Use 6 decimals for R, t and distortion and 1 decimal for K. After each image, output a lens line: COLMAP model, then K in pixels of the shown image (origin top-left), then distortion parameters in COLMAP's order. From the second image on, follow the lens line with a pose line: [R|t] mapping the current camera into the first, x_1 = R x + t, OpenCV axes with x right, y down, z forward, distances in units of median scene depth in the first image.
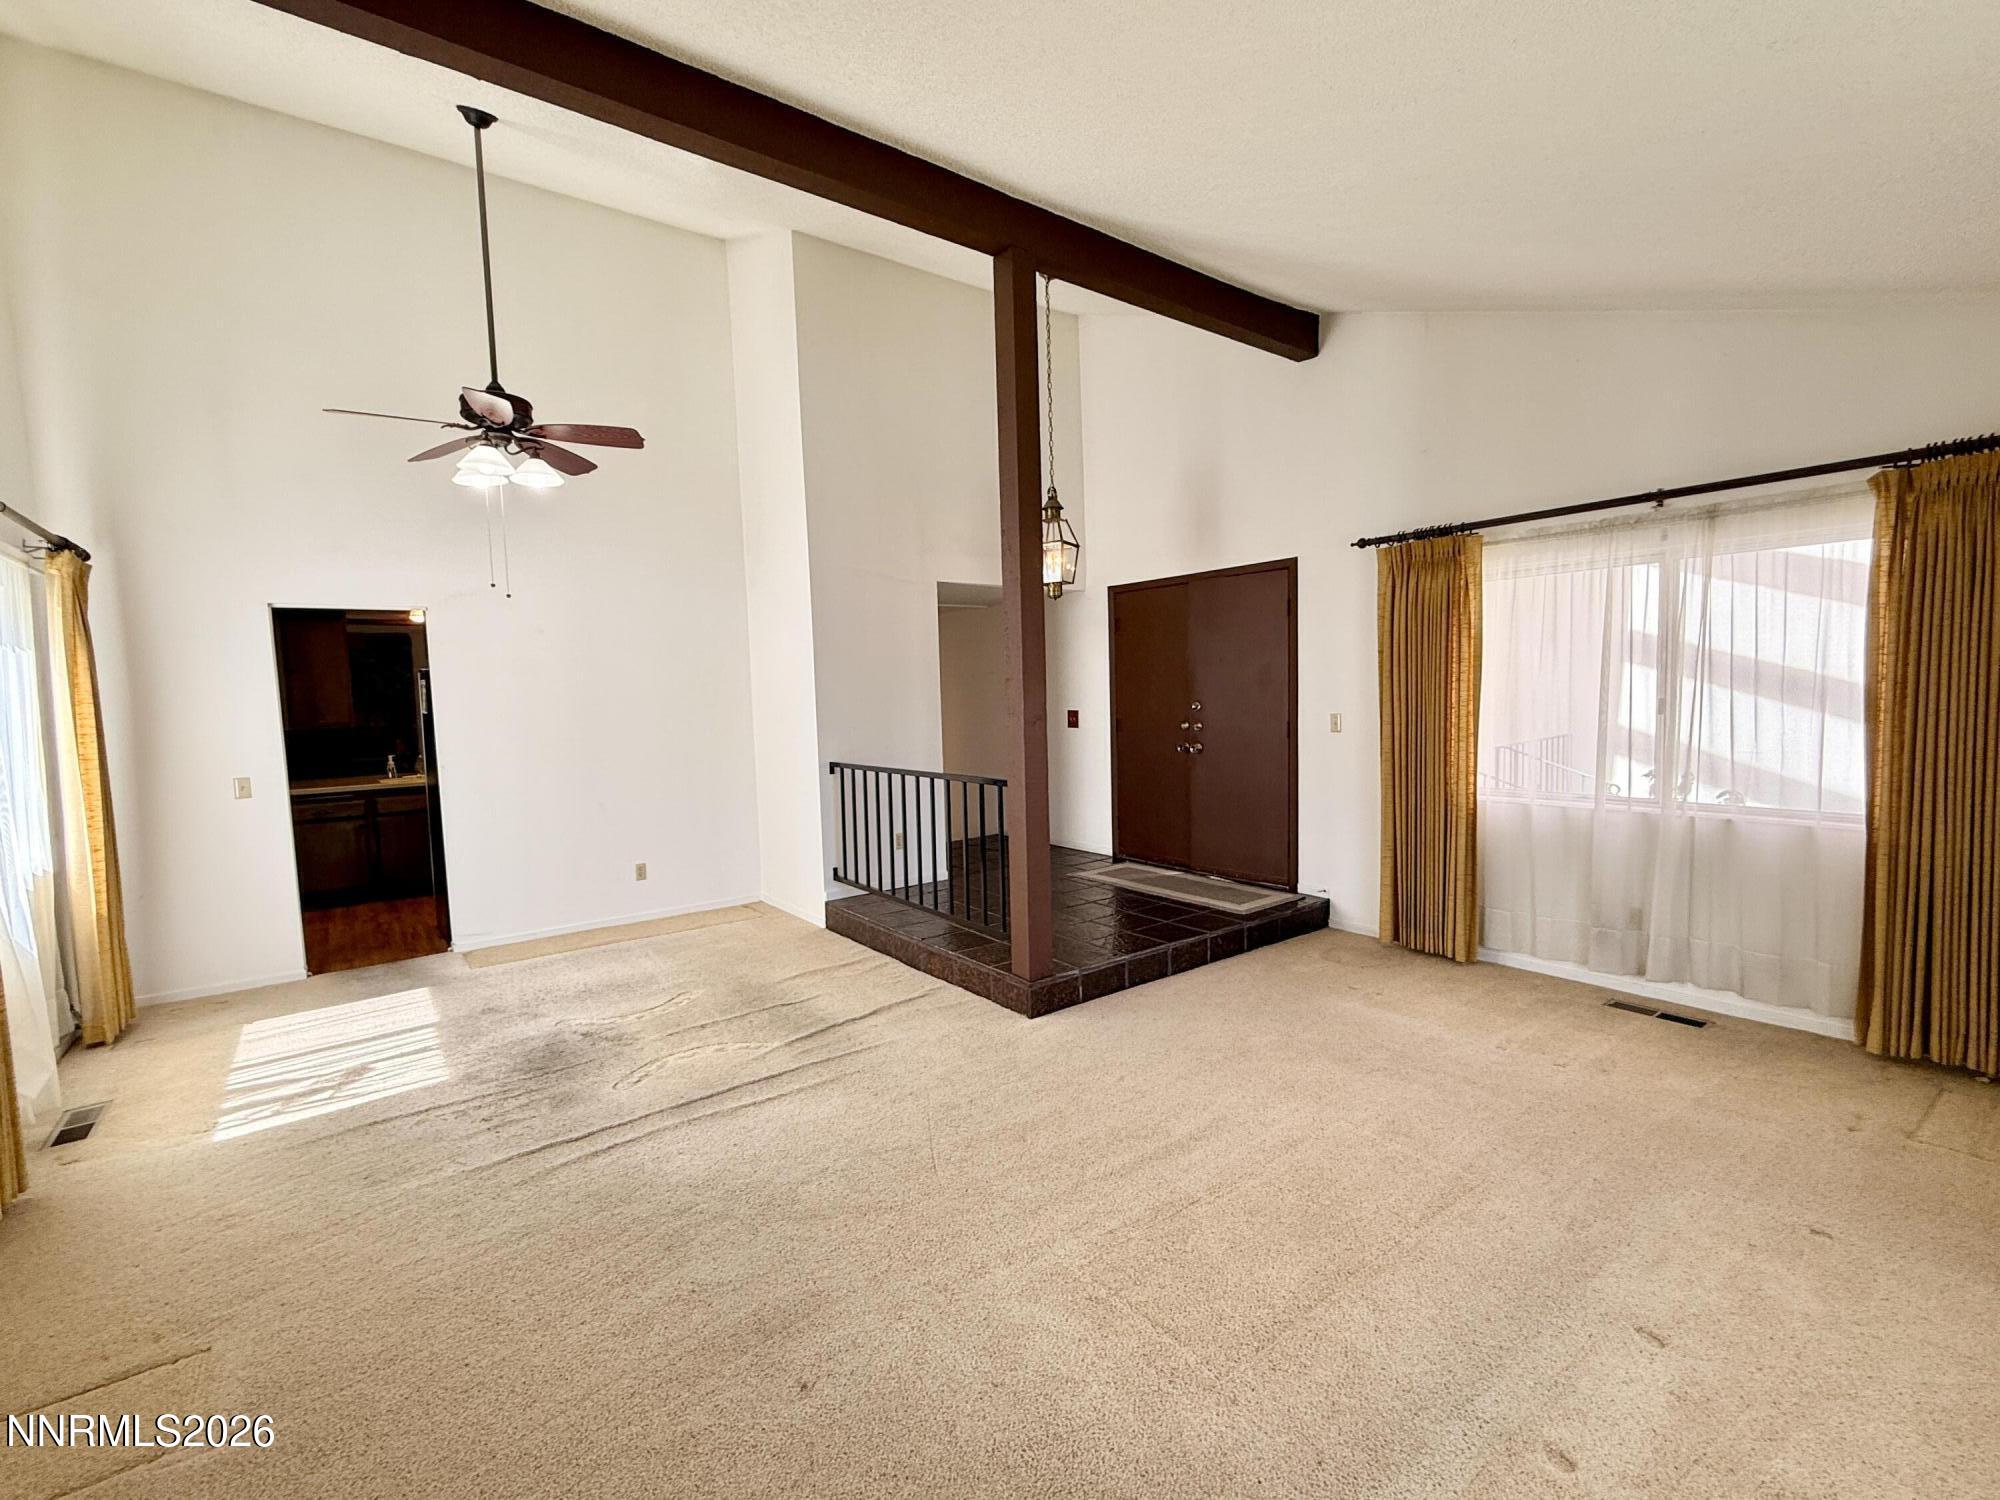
lens RADIAL K [[886.8, 0, 1000.0], [0, 886.8, 746.7], [0, 0, 1]] dist [0.002073, 0.000140]
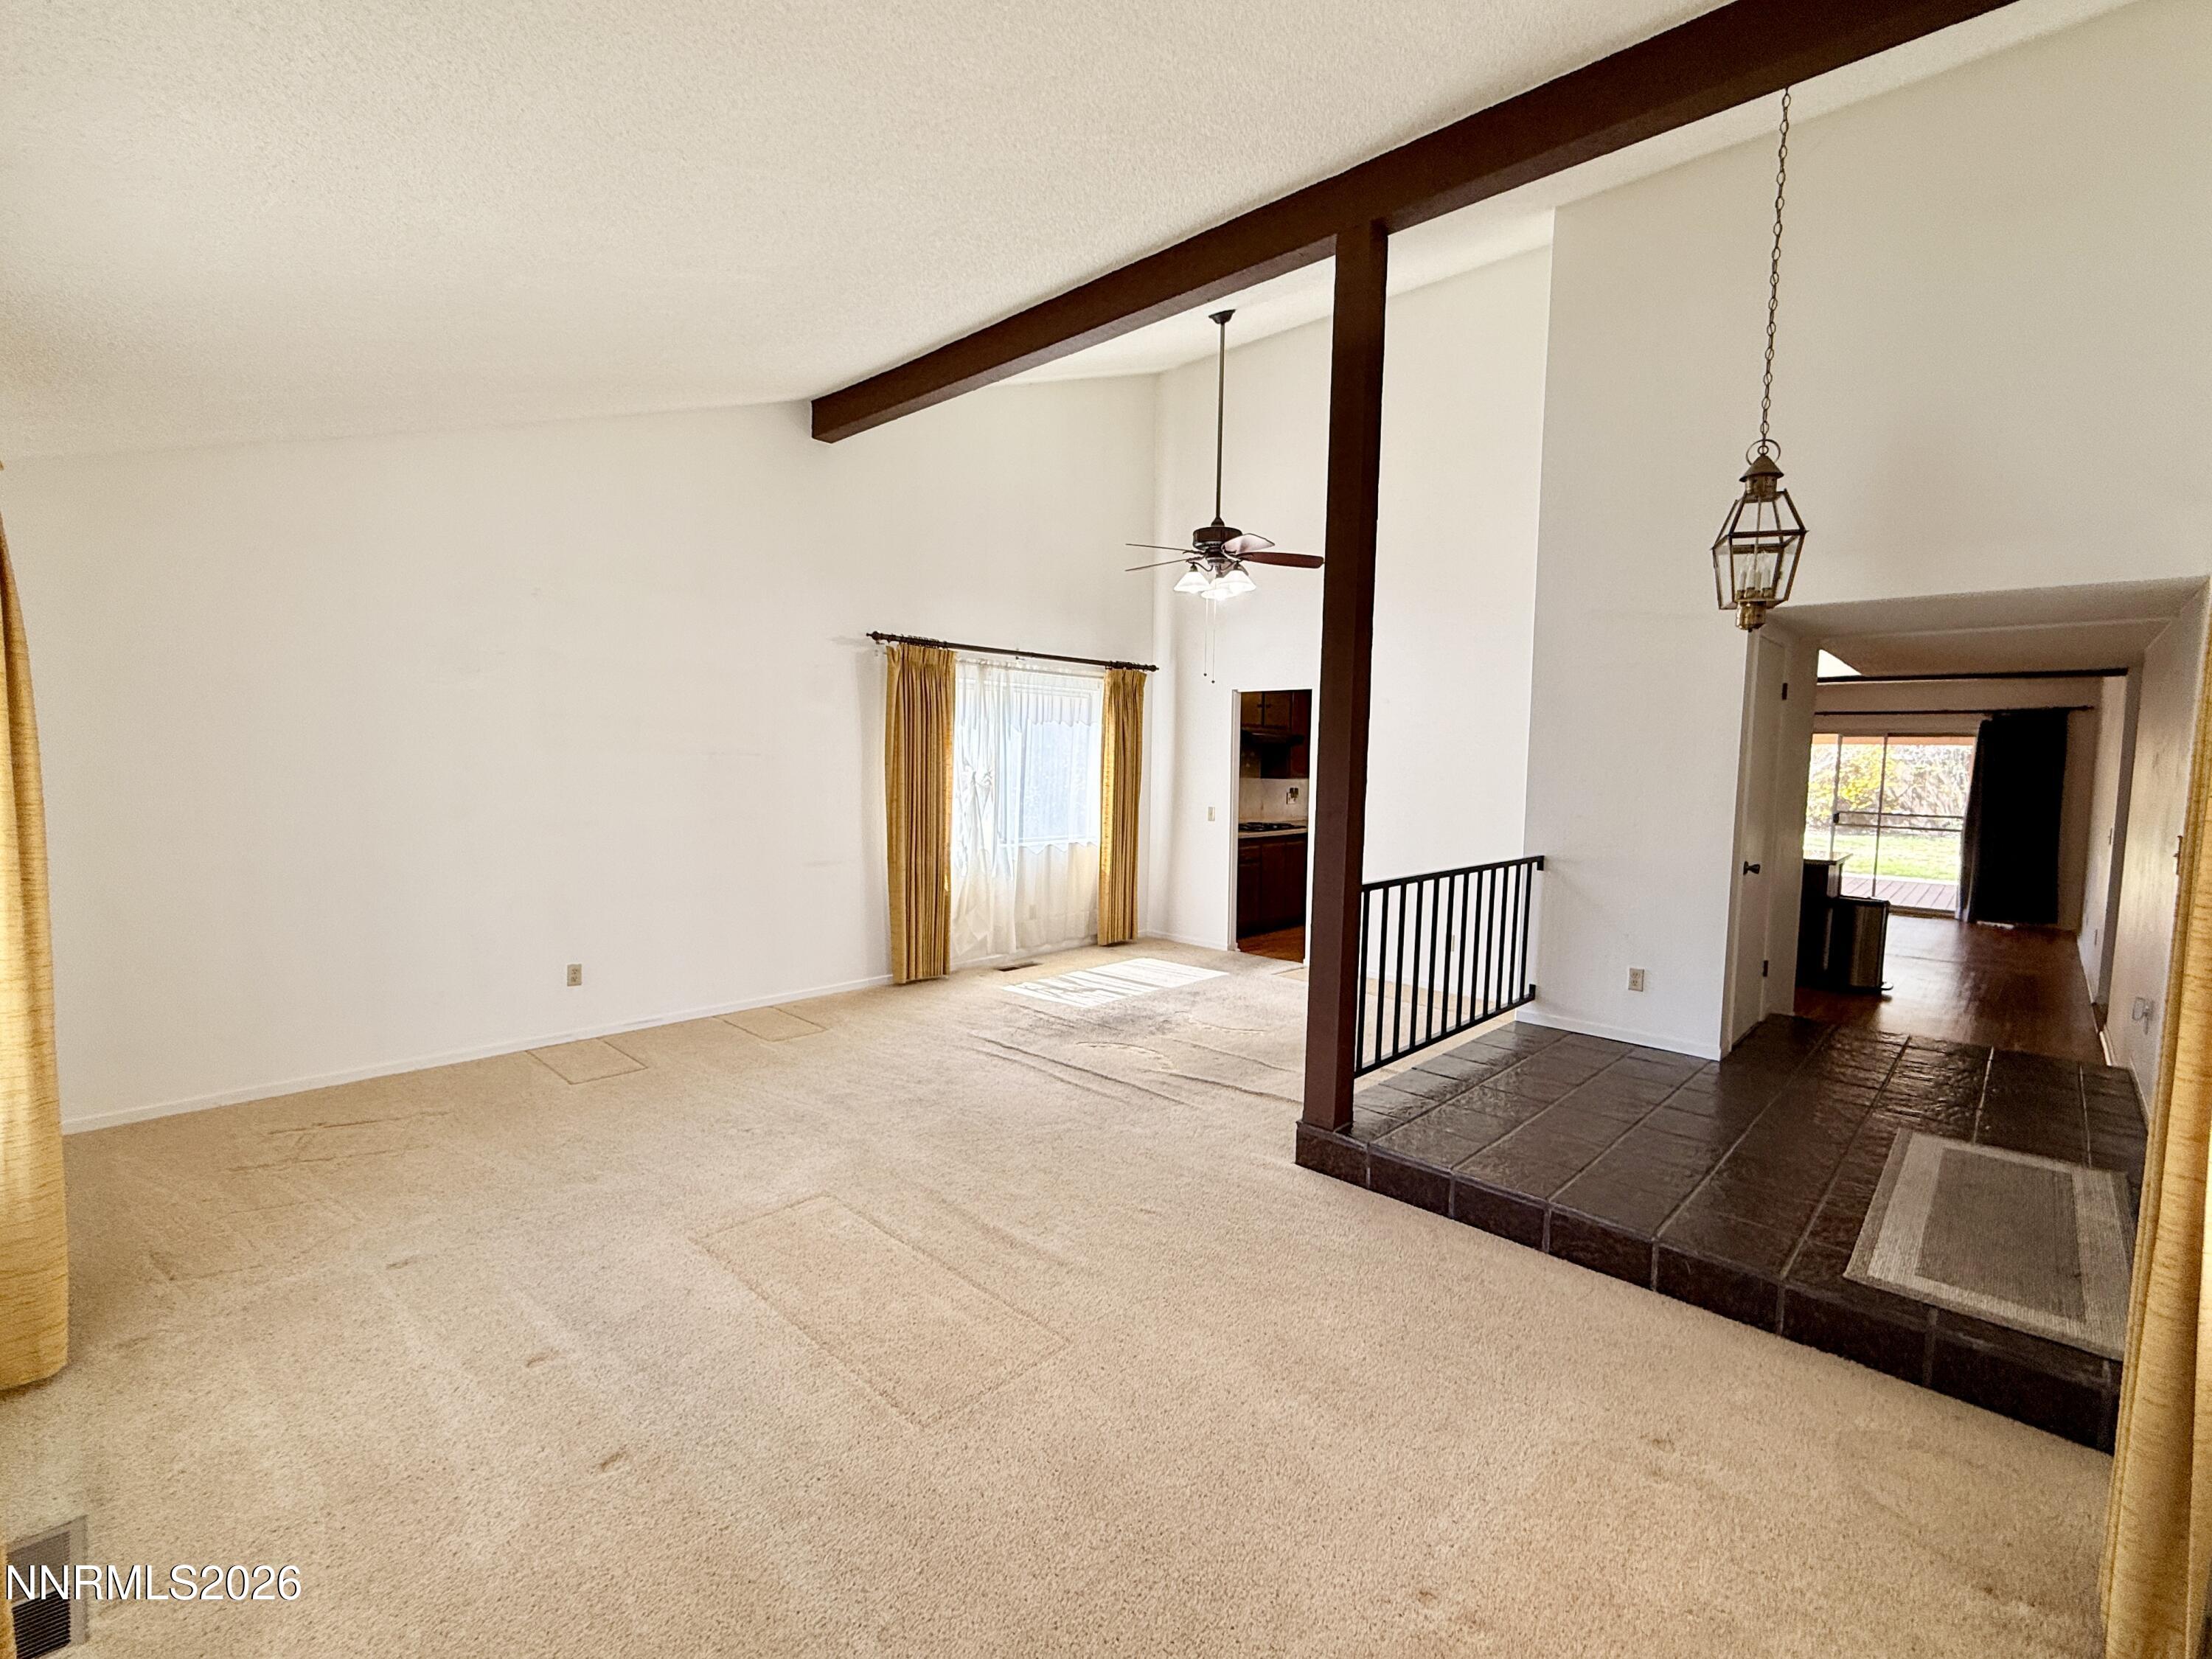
lens RADIAL K [[978.2, 0, 1102.0], [0, 978.2, 832.0], [0, 0, 1]] dist [-0.000597, -0.000173]
pose [[0.159992, 0.108923, -0.981090, 0.899256], [-0.086778, 0.991597, 0.095938, -0.080445], [0.983296, 0.069788, 0.168100, 0.650617]]
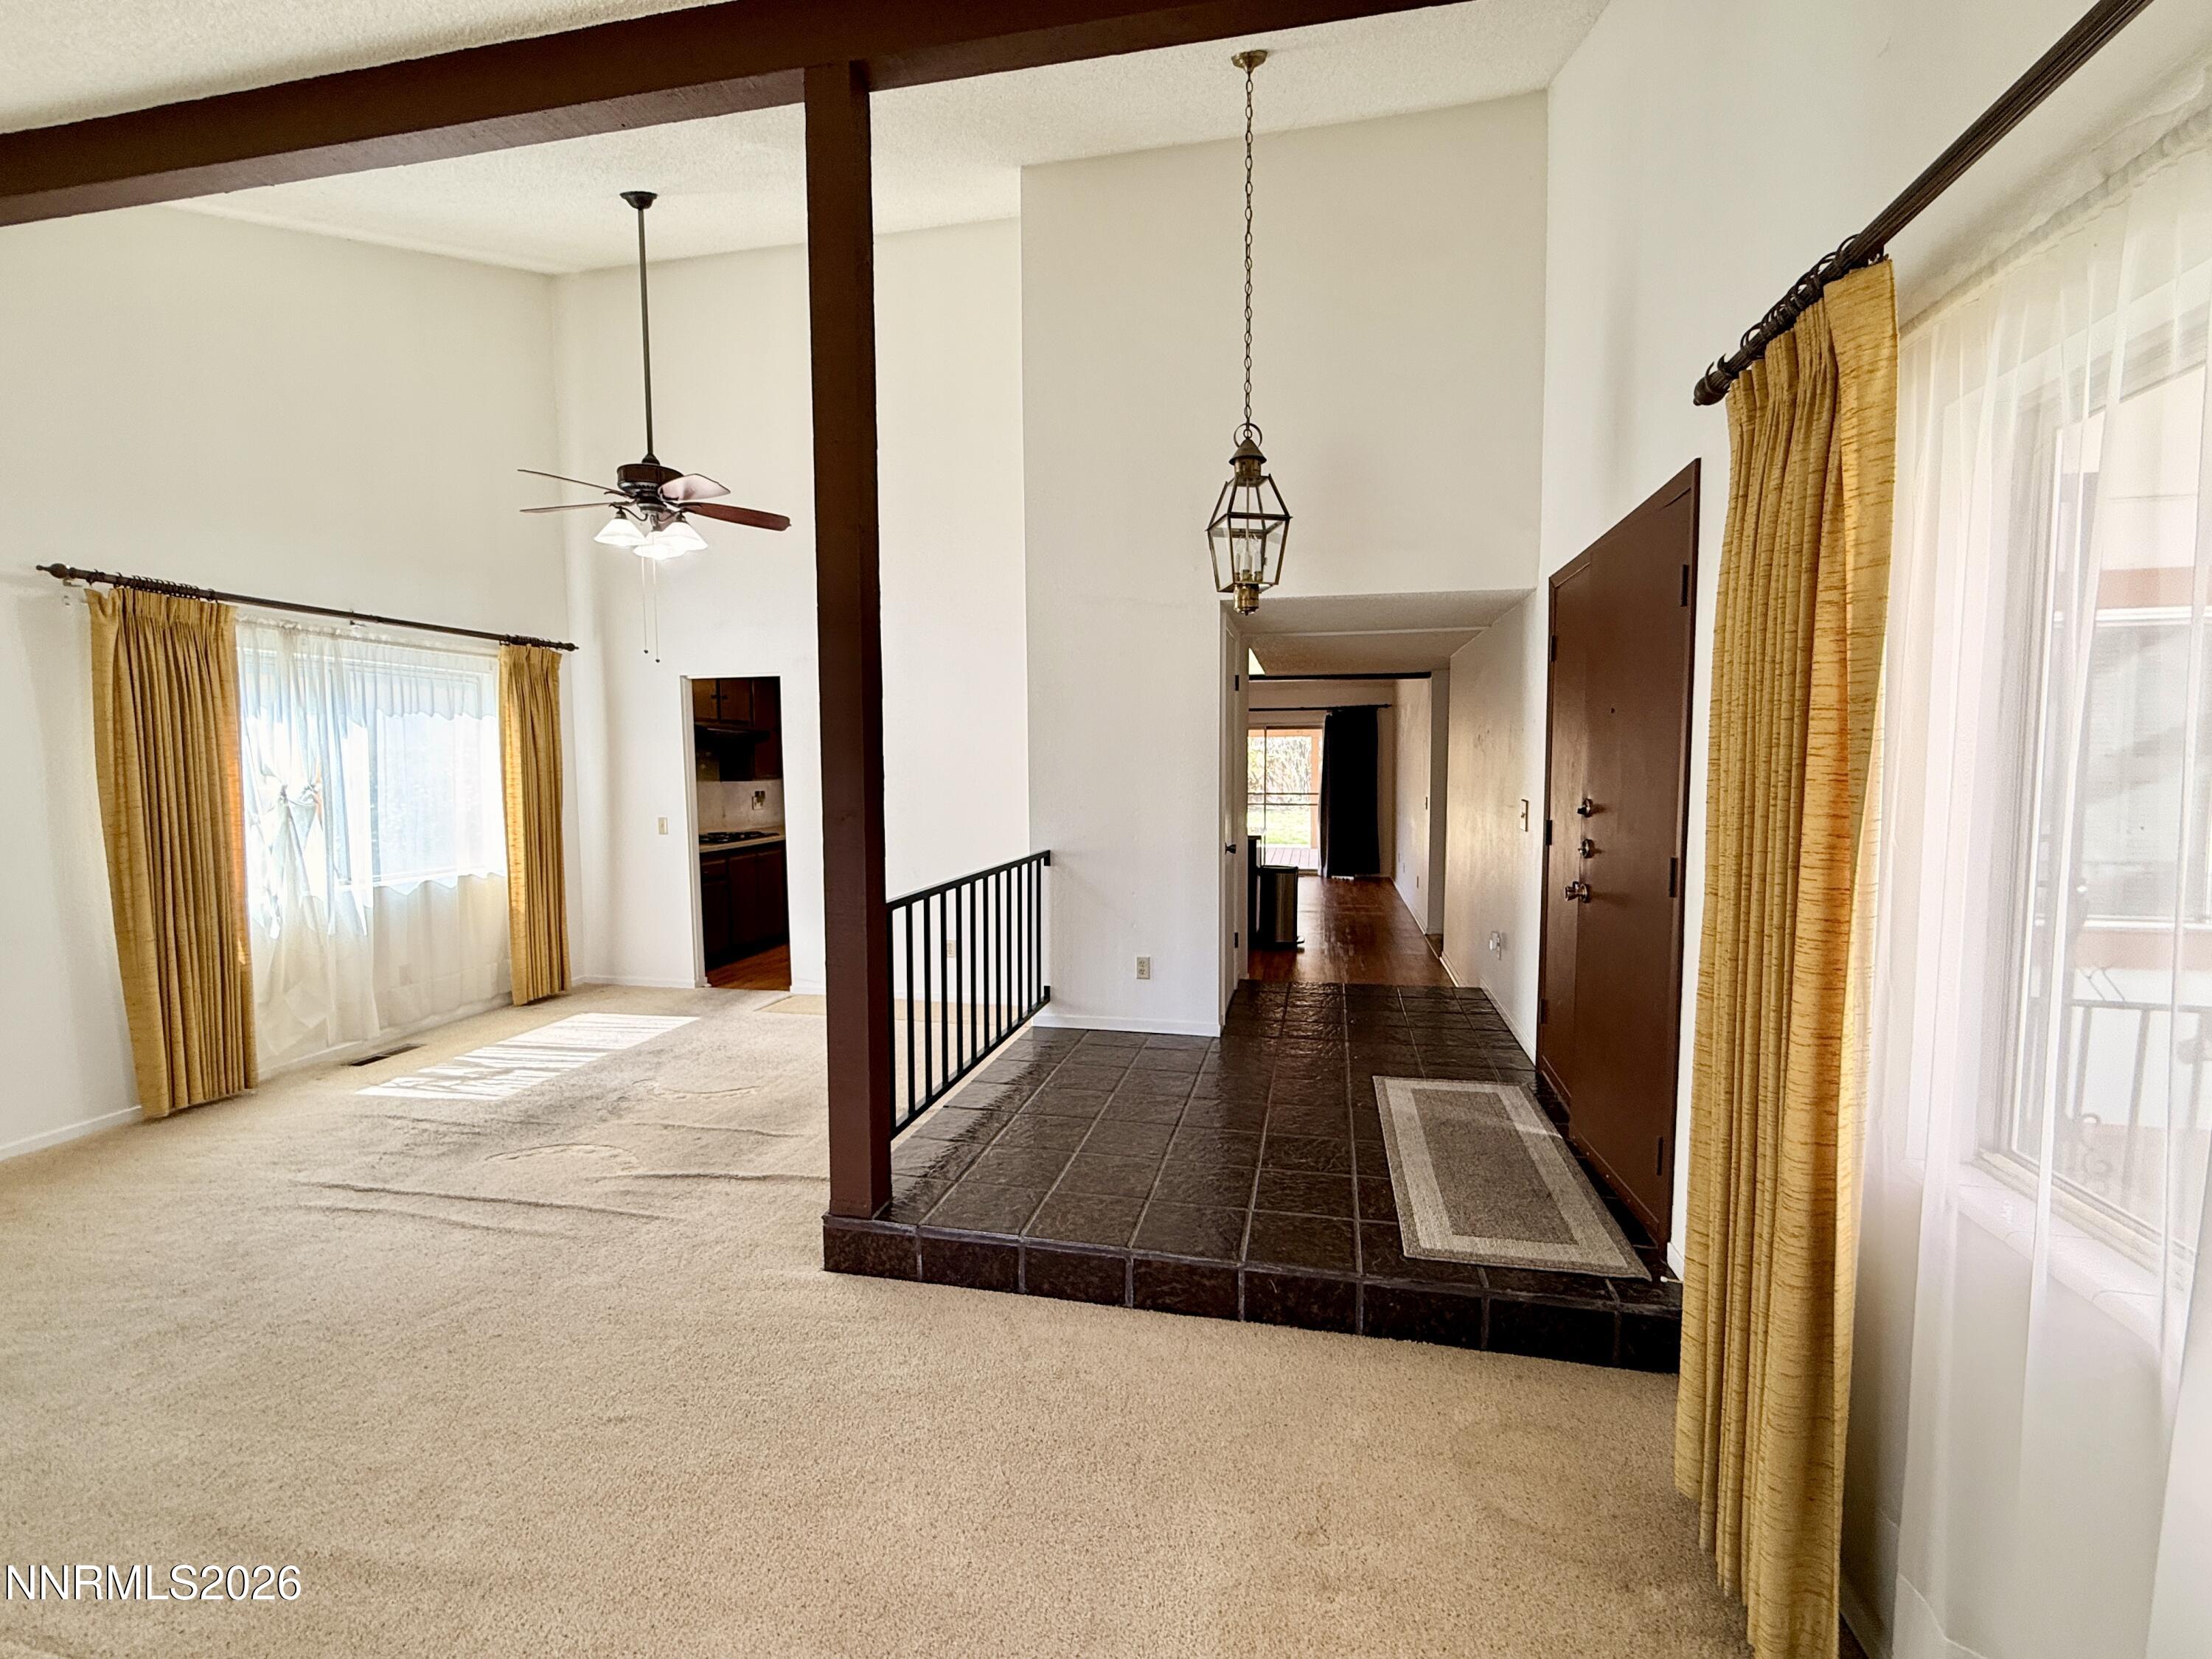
lens RADIAL K [[976.8, 0, 1104.4], [0, 976.8, 830.1], [0, 0, 1]] dist [0.000725, -0.000156]
pose [[0.650617, 0.079490, -0.755234, 0.701287], [-0.062565, 0.996736, 0.051011, -0.068440], [0.756824, 0.014063, 0.653467, 0.690646]]
